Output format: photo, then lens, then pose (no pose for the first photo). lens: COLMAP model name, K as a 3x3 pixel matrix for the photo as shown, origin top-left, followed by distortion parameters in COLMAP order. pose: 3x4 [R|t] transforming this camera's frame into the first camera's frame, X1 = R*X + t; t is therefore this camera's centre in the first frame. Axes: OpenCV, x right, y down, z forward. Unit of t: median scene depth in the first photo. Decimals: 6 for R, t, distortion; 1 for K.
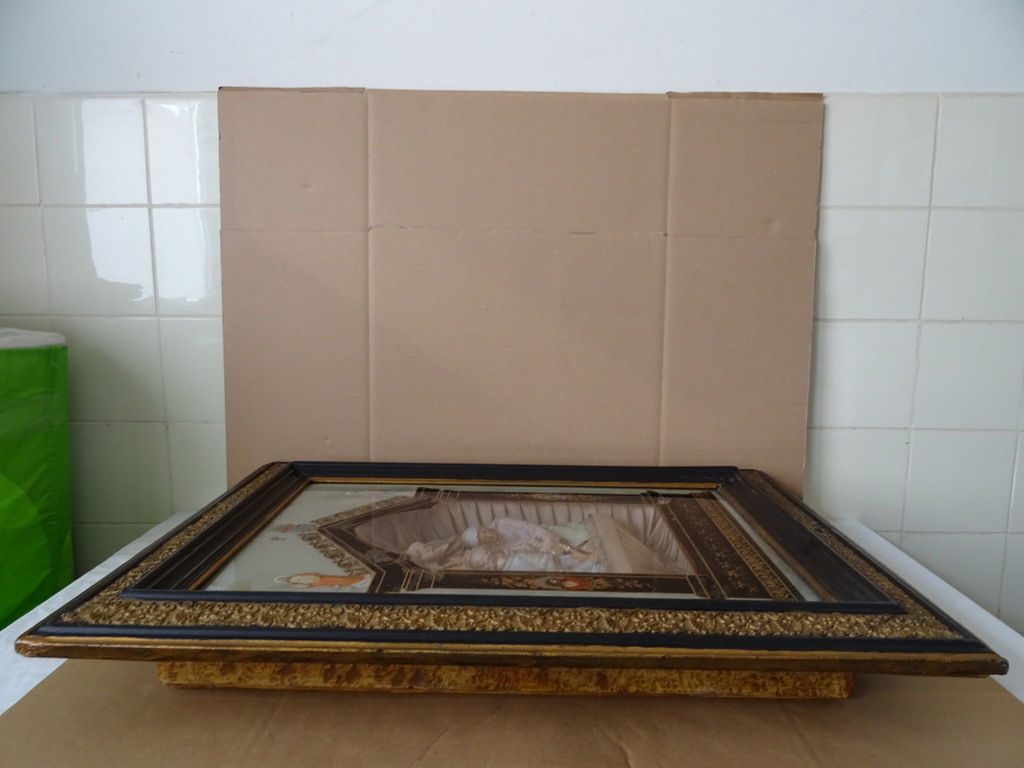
lens RADIAL K [[716.8, 0, 513.3], [0, 716.8, 388.3], [0, 0, 1]] dist [0.005320, 0.004383]
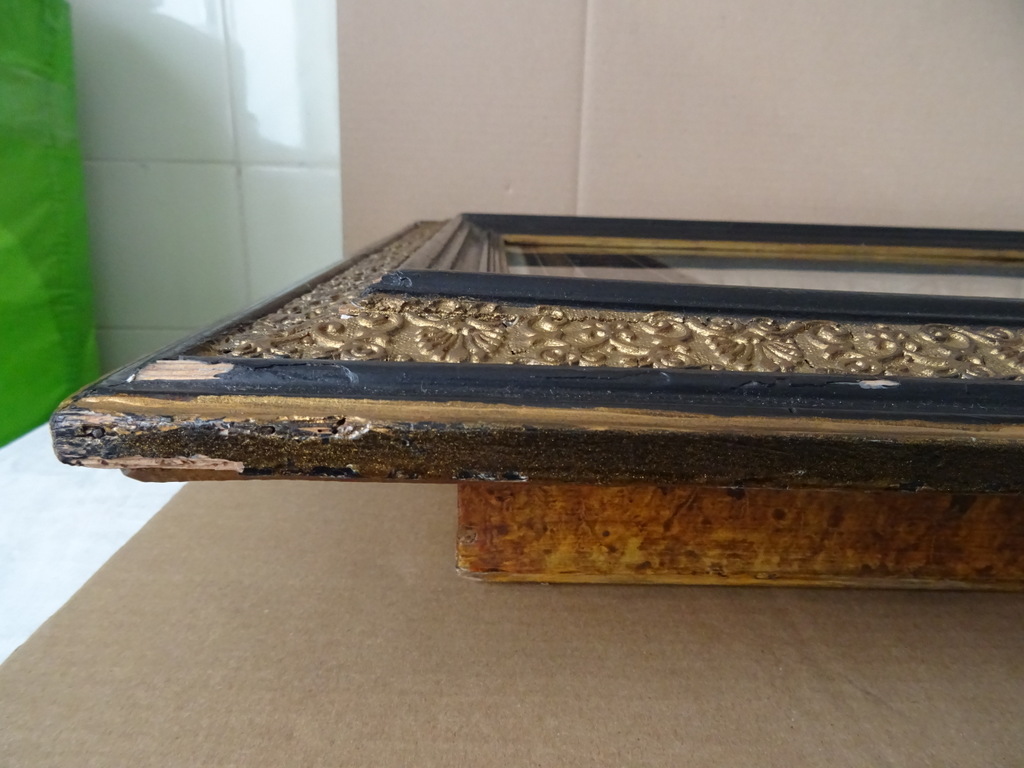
lens RADIAL K [[720.8, 0, 512.0], [0, 720.8, 384.0], [0, 0, 1]] dist [0.008945, -0.000051]
pose [[0.999256, 0.017105, 0.034574, -0.281053], [-0.021597, 0.990742, 0.134029, 0.158741], [-0.031961, -0.134676, 0.990374, 0.370093]]
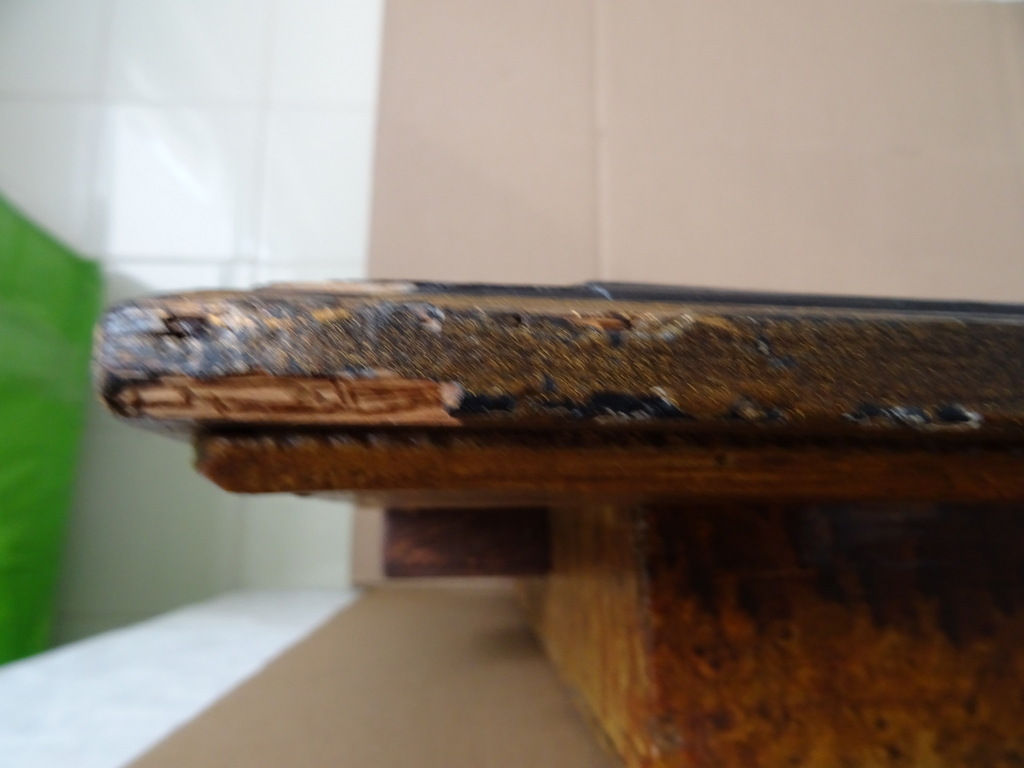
lens RADIAL K [[729.2, 0, 510.2], [0, 729.2, 384.5], [0, 0, 1]] dist [0.006719, -0.035679]
pose [[0.997626, 0.018624, 0.066298, -0.324348], [0.002788, 0.951021, -0.309115, 0.212283], [-0.068808, 0.308566, 0.948711, 0.432058]]
